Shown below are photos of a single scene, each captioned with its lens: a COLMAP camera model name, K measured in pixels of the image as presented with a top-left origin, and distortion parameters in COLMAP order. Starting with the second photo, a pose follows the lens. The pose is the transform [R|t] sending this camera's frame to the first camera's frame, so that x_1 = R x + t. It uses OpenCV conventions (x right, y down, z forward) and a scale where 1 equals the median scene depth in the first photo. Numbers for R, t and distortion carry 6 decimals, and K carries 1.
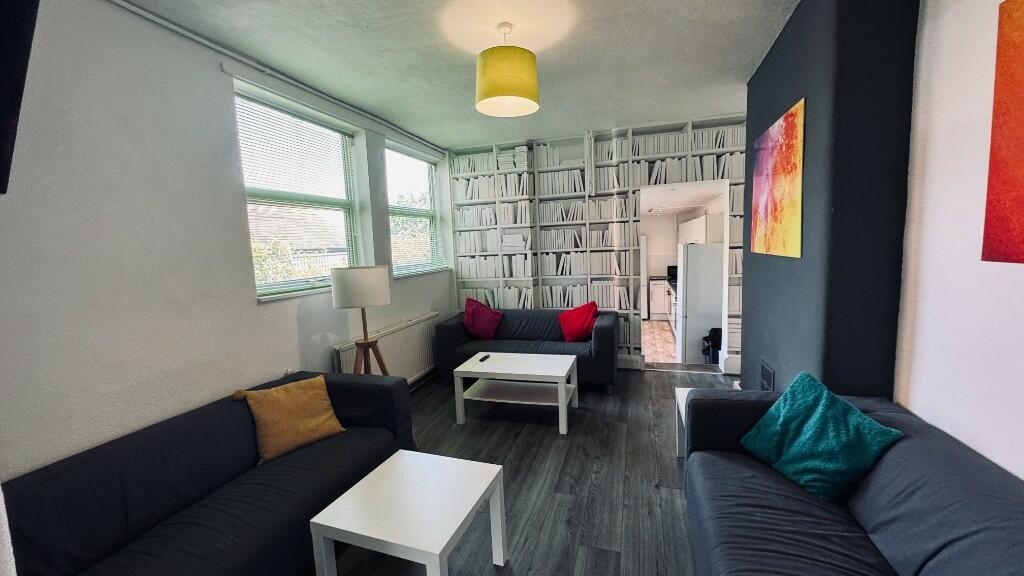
lens RADIAL K [[405.2, 0, 512.1], [0, 405.2, 289.6], [0, 0, 1]] dist [-0.002142, -0.000395]
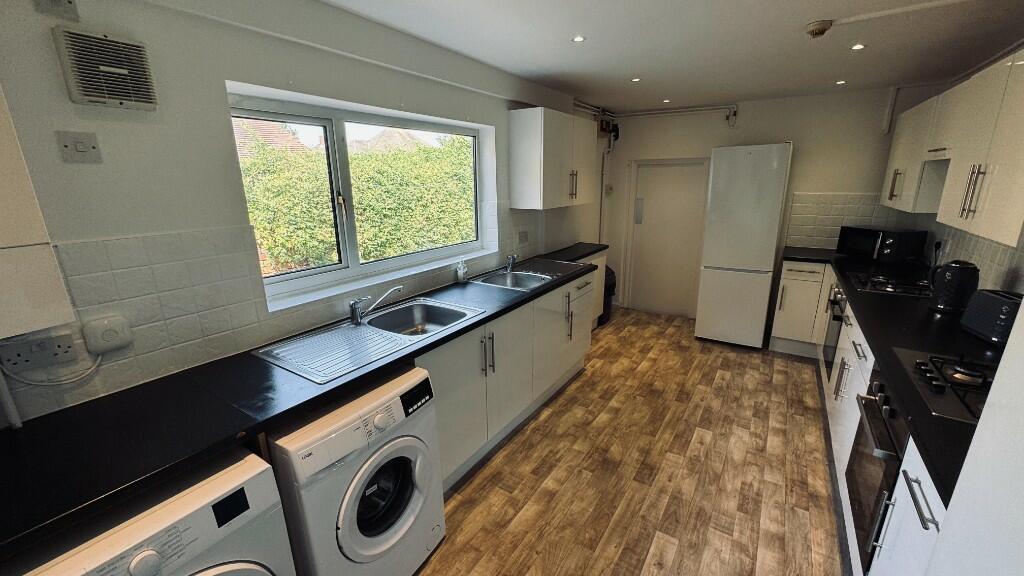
lens RADIAL K [[405.2, 0, 514.1], [0, 405.2, 289.1], [0, 0, 1]] dist [-0.002142, -0.000395]
pose [[0.951353, 0.107296, -0.288817, 0.232630], [-0.058185, 0.983102, 0.173564, -0.055933], [0.302559, -0.148316, 0.941520, 0.607094]]
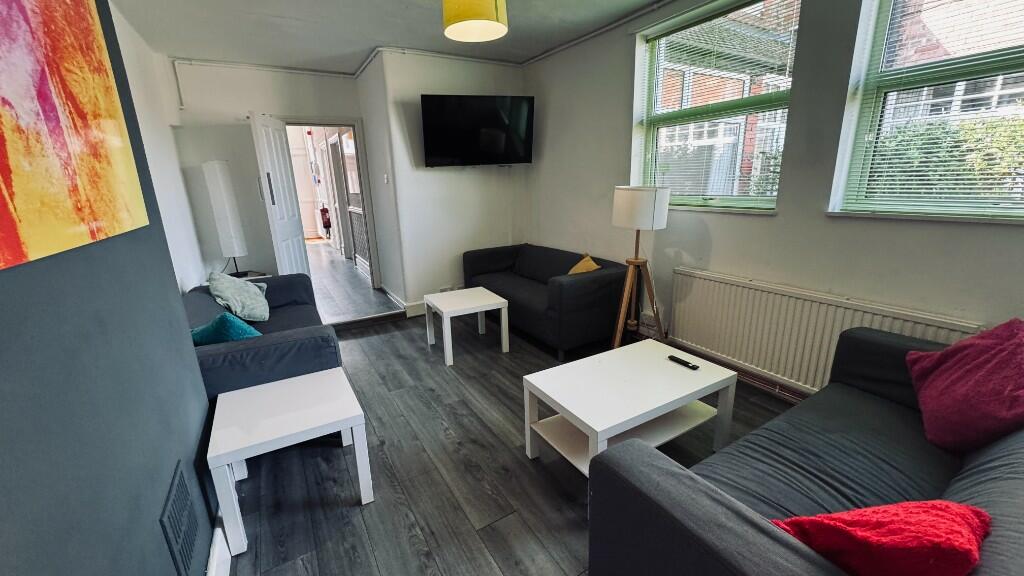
lens RADIAL K [[405.2, 0, 510.9], [0, 405.2, 290.2], [0, 0, 1]] dist [-0.002142, -0.000395]
pose [[-0.667853, 0.260011, -0.697400, 0.612036], [-0.018889, 0.930774, 0.365108, -0.178919], [0.744054, 0.257012, -0.616708, 1.442721]]
